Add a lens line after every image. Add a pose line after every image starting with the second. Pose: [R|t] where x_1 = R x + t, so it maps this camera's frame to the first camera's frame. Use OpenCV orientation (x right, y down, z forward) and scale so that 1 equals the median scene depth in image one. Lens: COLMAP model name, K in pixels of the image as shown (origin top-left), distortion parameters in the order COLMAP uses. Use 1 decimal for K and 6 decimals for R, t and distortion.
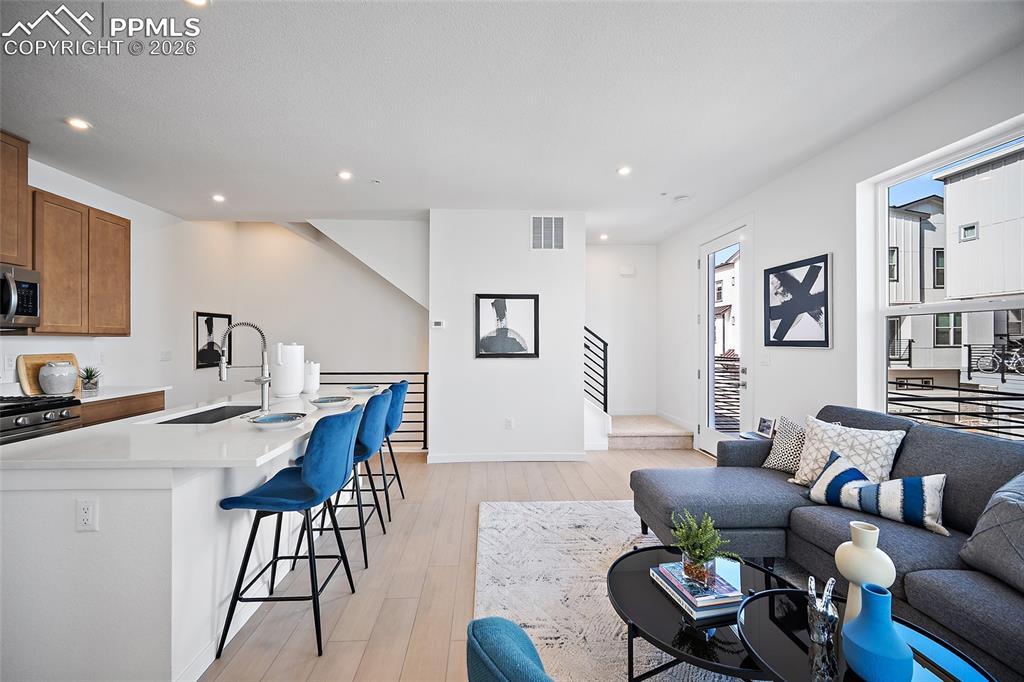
lens RADIAL K [[403.0, 0, 497.9], [0, 403.0, 338.8], [0, 0, 1]] dist [-0.001198, -0.000157]
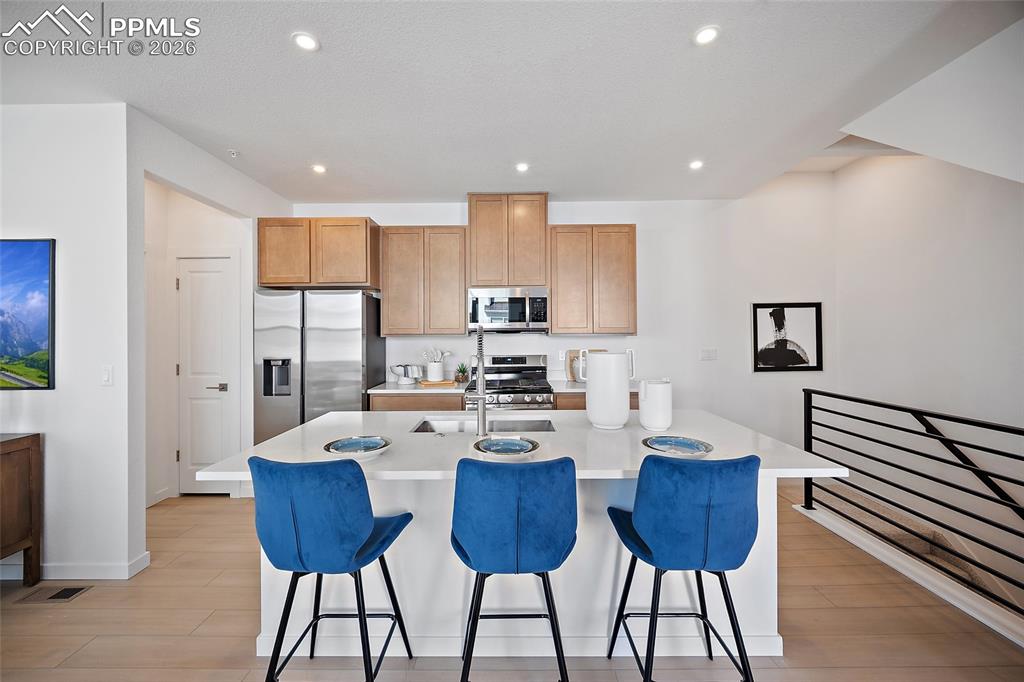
lens RADIAL K [[405.5, 0, 509.9], [0, 405.5, 329.2], [0, 0, 1]] dist [-0.000037, -0.000153]
pose [[-0.037361, -0.010690, -0.999245, 0.175593], [0.011293, 0.999874, -0.011119, -0.015491], [0.999238, -0.011699, -0.037236, 0.832824]]
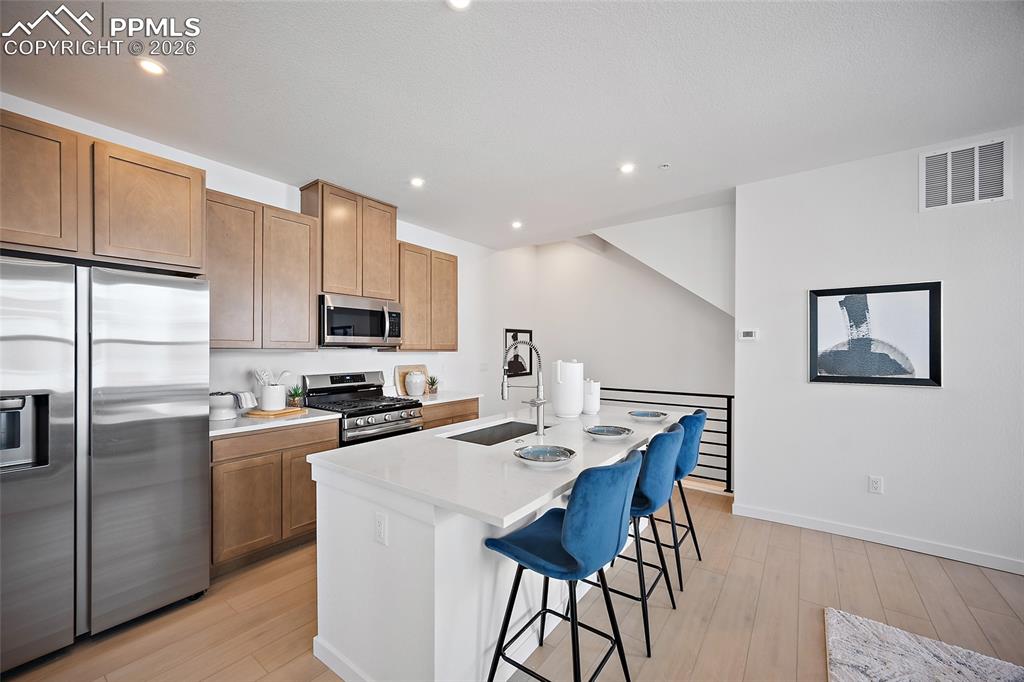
lens RADIAL K [[398.9, 0, 507.0], [0, 398.9, 349.6], [0, 0, 1]] dist [-0.001266, -0.000102]
pose [[0.779350, -0.000360, -0.626589, -0.044078], [0.003535, 0.999986, 0.003823, -0.017626], [0.626579, -0.005195, 0.779341, 0.175263]]
